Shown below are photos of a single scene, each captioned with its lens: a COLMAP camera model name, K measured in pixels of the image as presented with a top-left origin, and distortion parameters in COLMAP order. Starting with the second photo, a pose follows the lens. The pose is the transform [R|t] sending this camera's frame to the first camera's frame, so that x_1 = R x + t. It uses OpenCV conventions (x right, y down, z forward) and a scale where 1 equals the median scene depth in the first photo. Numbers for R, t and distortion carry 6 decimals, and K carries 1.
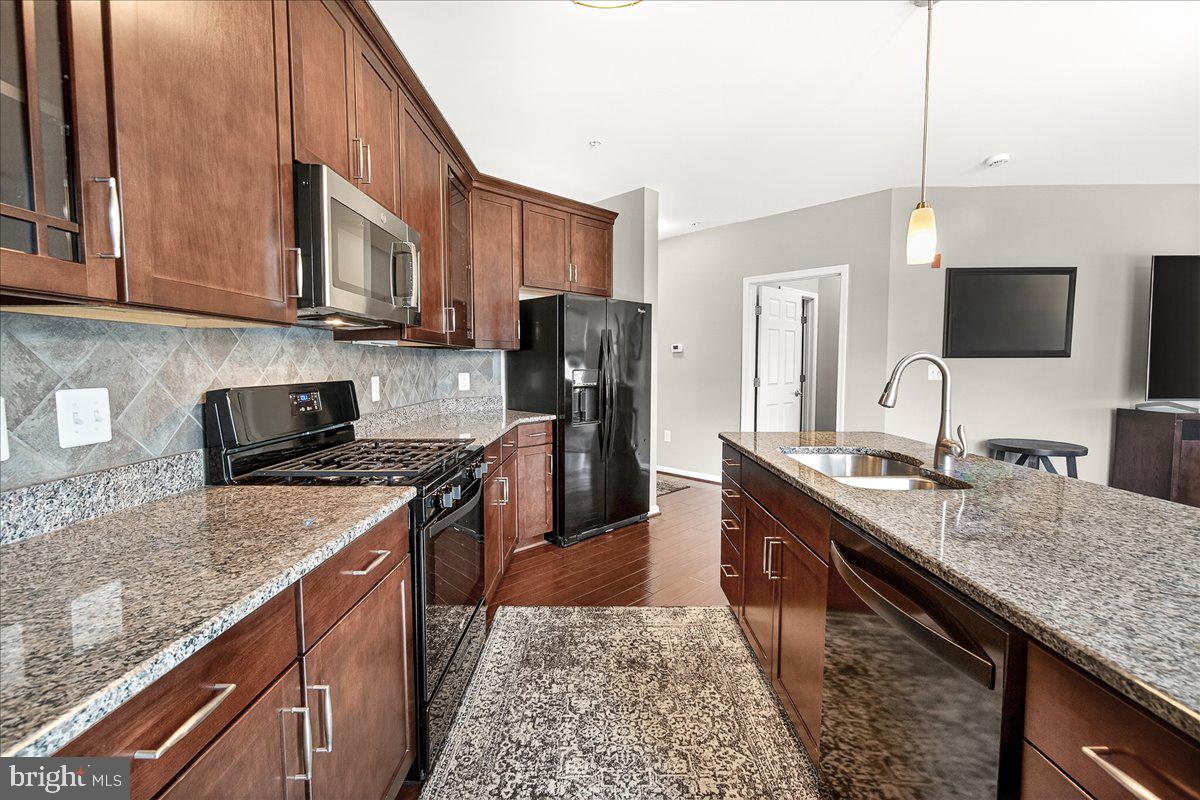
lens RADIAL K [[511.3, 0, 594.1], [0, 511.3, 397.9], [0, 0, 1]] dist [-0.003385, 0.000330]
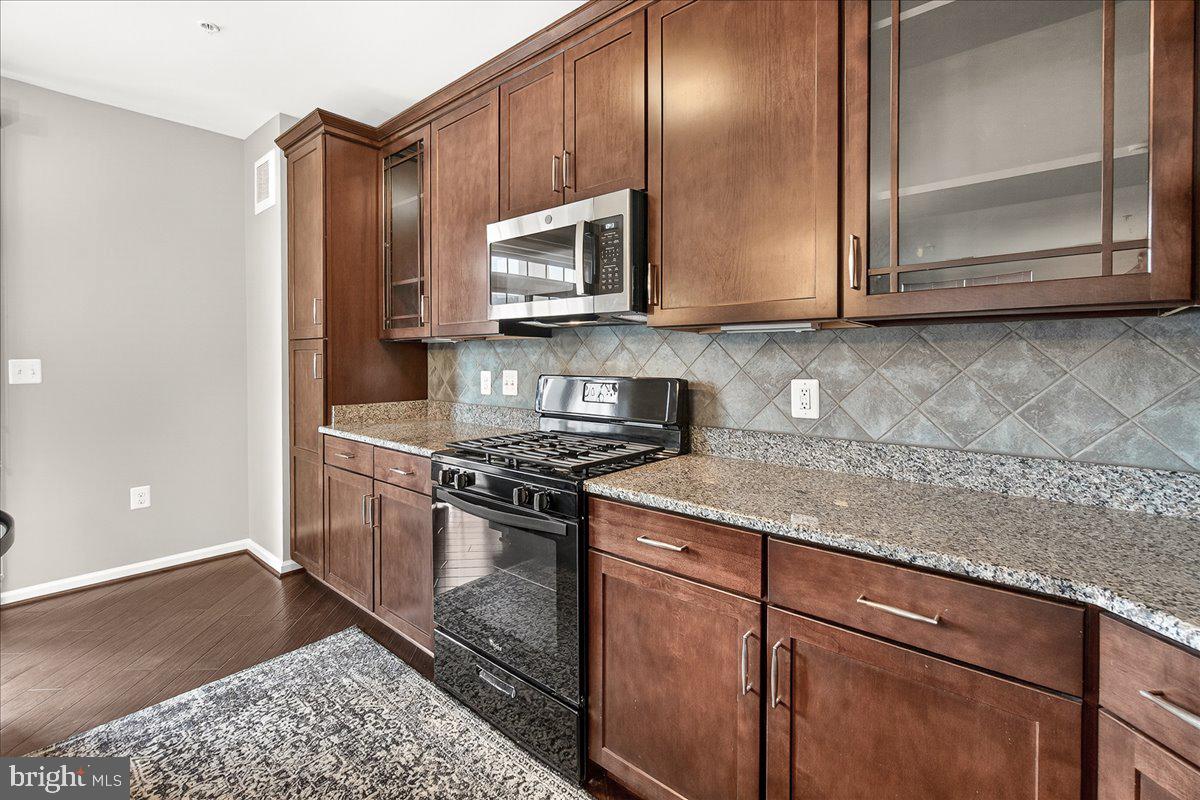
lens RADIAL K [[536.6, 0, 597.8], [0, 536.6, 368.3], [0, 0, 1]] dist [-0.002056, -0.000056]
pose [[-0.645861, 0.011831, -0.763364, 0.267205], [-0.050440, 0.997034, 0.058128, -0.086628], [0.761787, 0.076047, -0.643348, 1.329936]]
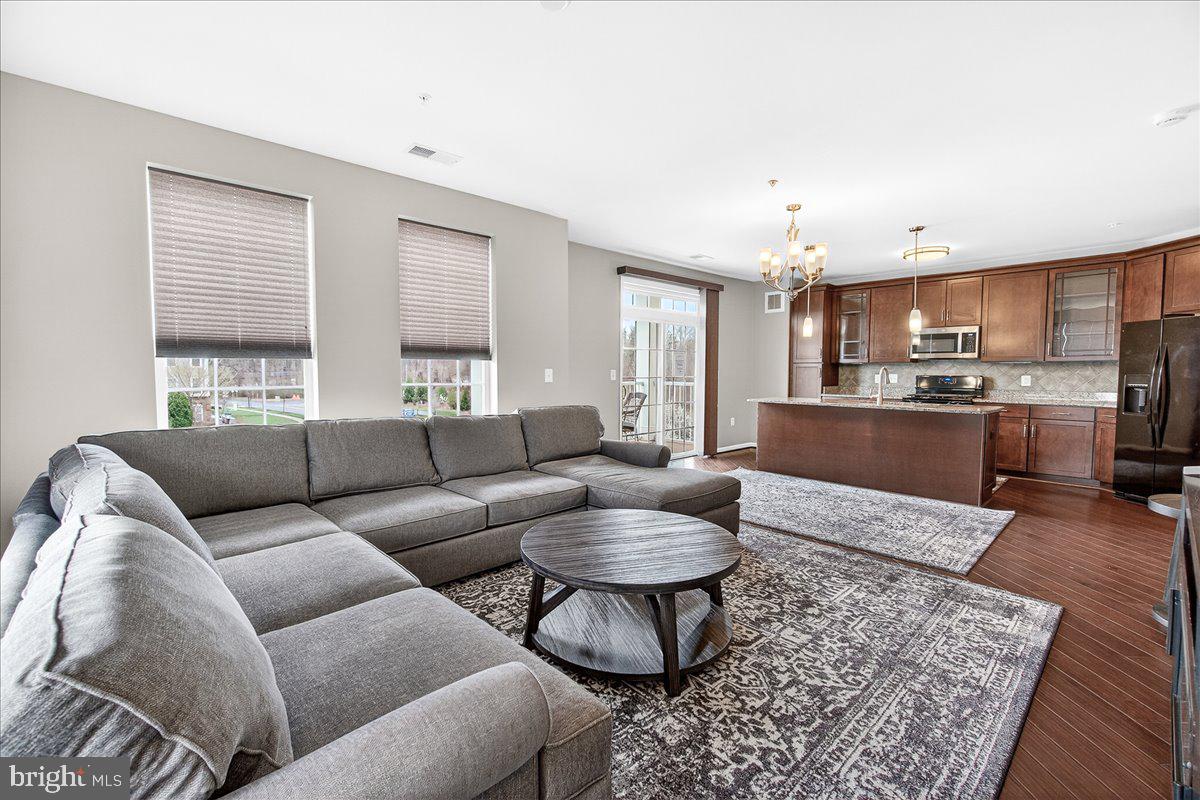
lens RADIAL K [[511.3, 0, 594.1], [0, 511.3, 397.9], [0, 0, 1]] dist [-0.003385, 0.000330]
pose [[-0.723824, 0.039953, -0.688827, 2.907631], [-0.043234, 0.993734, 0.103069, -0.103475], [0.688629, 0.104385, -0.717561, 1.438193]]
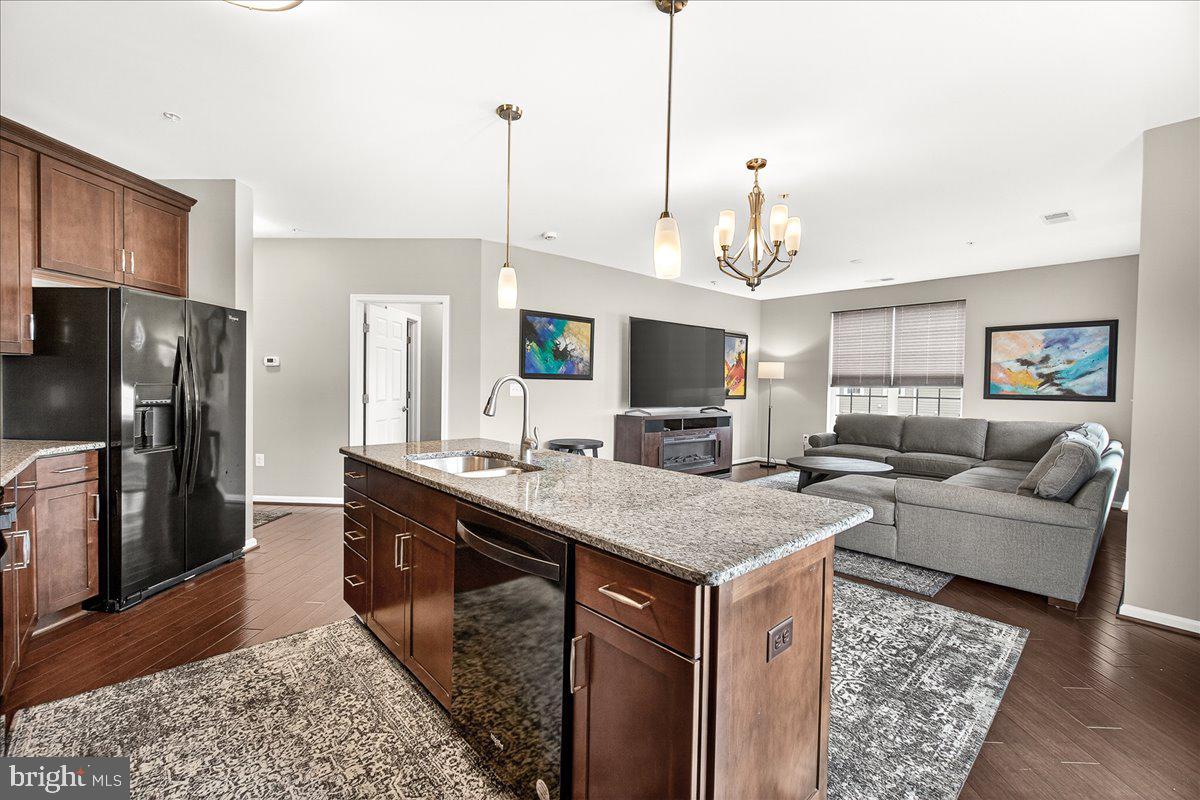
lens RADIAL K [[511.3, 0, 594.1], [0, 511.3, 397.9], [0, 0, 1]] dist [-0.003385, 0.000330]
pose [[0.731423, -0.004198, 0.681912, -0.092549], [0.026354, 0.999408, -0.022115, 0.005445], [-0.681415, 0.034146, 0.731100, -0.107232]]
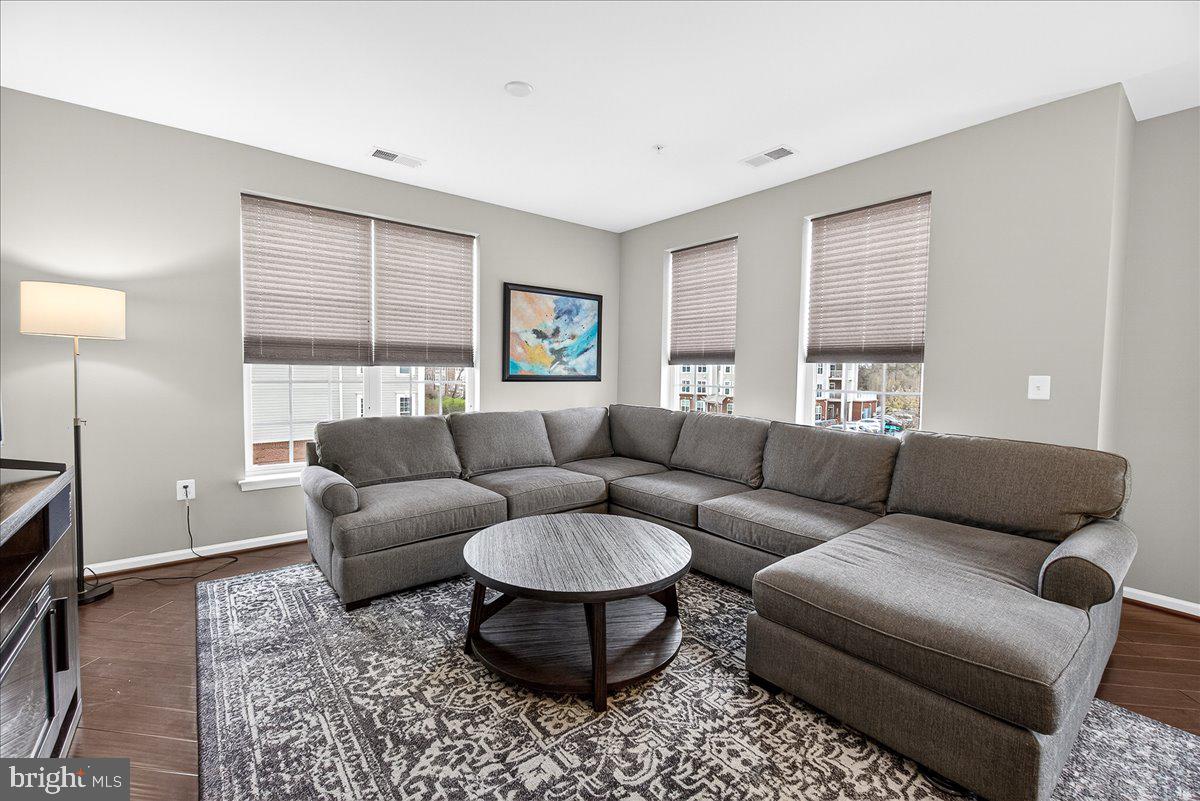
lens RADIAL K [[511.3, 0, 594.1], [0, 511.3, 398.4], [0, 0, 1]] dist [-0.003385, 0.000330]
pose [[-0.633029, -0.048255, 0.772623, 1.437407], [0.034585, 0.995296, 0.090498, -0.091307], [-0.773355, 0.084009, -0.628382, 1.359622]]
